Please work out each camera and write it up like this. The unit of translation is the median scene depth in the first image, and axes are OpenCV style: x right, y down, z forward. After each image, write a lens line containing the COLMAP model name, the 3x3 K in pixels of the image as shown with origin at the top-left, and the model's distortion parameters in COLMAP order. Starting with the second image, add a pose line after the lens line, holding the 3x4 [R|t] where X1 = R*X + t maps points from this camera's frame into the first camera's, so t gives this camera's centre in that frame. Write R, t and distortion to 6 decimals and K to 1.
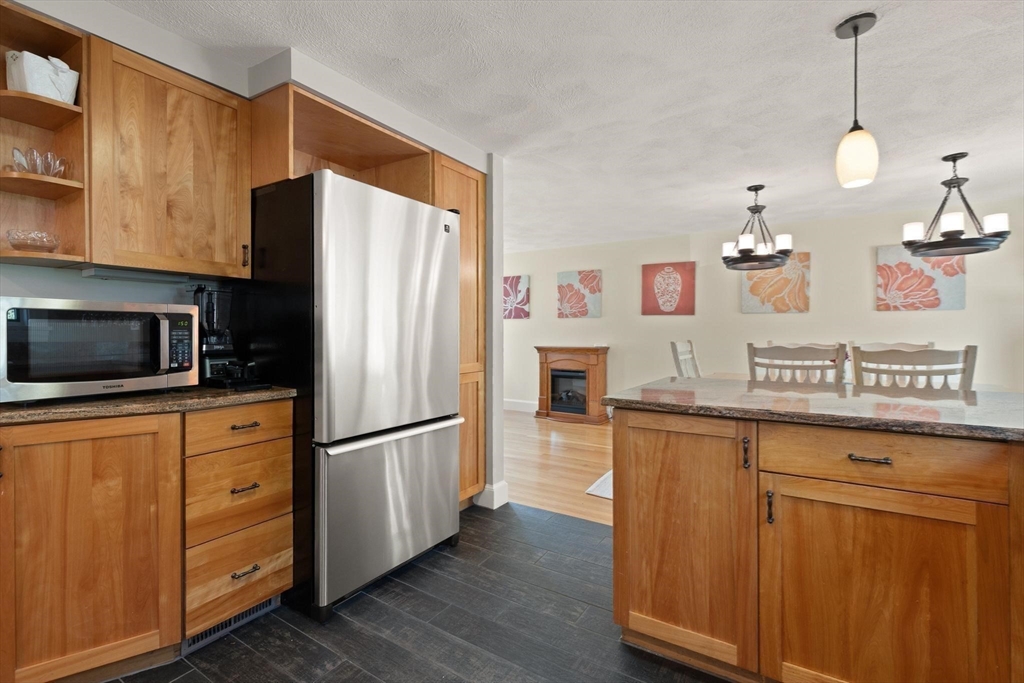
lens RADIAL K [[480.3, 0, 525.1], [0, 480.3, 328.1], [0, 0, 1]] dist [0.005820, -0.001145]
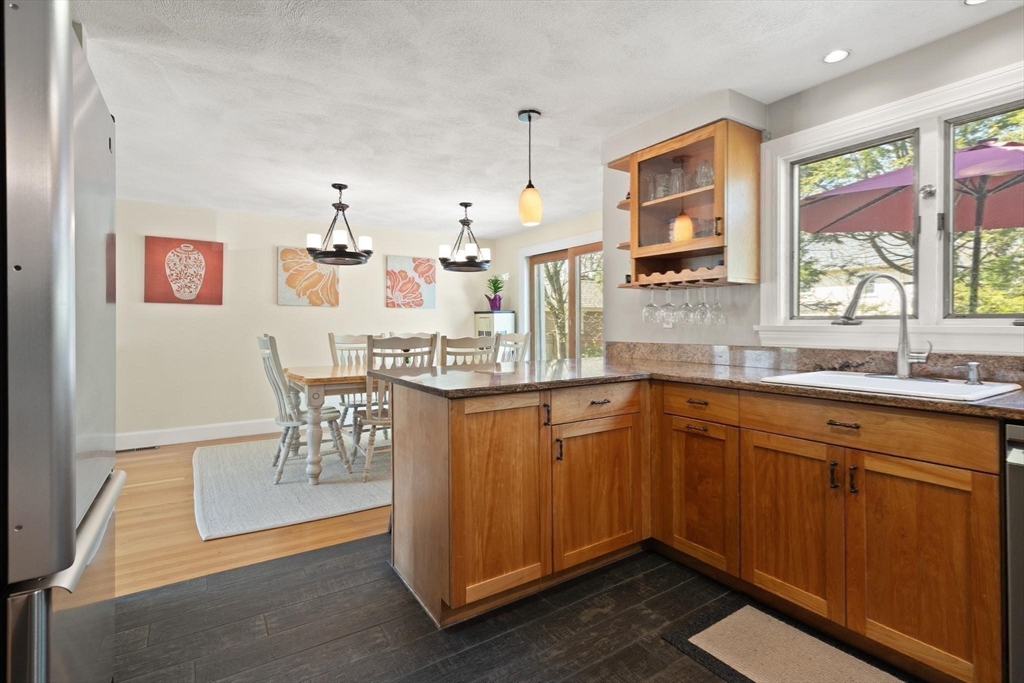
lens RADIAL K [[480.3, 0, 517.8], [0, 480.3, 323.7], [0, 0, 1]] dist [0.005820, -0.001145]
pose [[0.418253, 0.001744, 0.908329, -0.259099], [-0.008558, 0.999961, 0.002020, 0.001630], [-0.908290, -0.008619, 0.418252, 0.170034]]
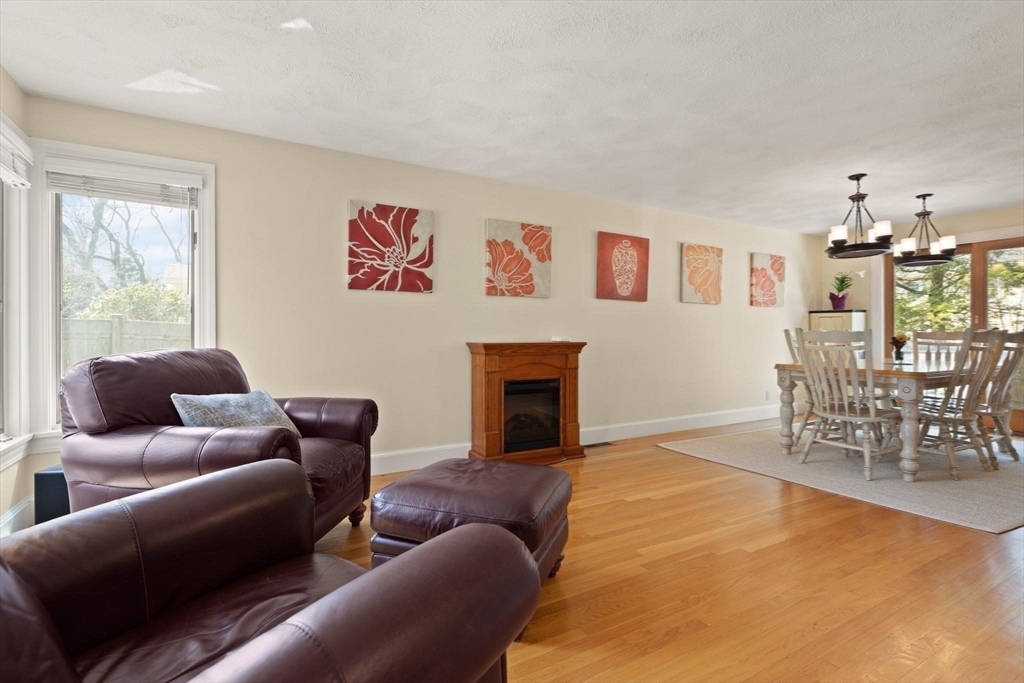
lens RADIAL K [[499.5, 0, 527.5], [0, 499.5, 330.2], [0, 0, 1]] dist [-0.000927, -0.001148]
pose [[0.457463, 0.004725, 0.889216, -0.635795], [-0.009767, 0.999952, -0.000288, 0.031242], [-0.889175, -0.008553, 0.457487, 0.927330]]
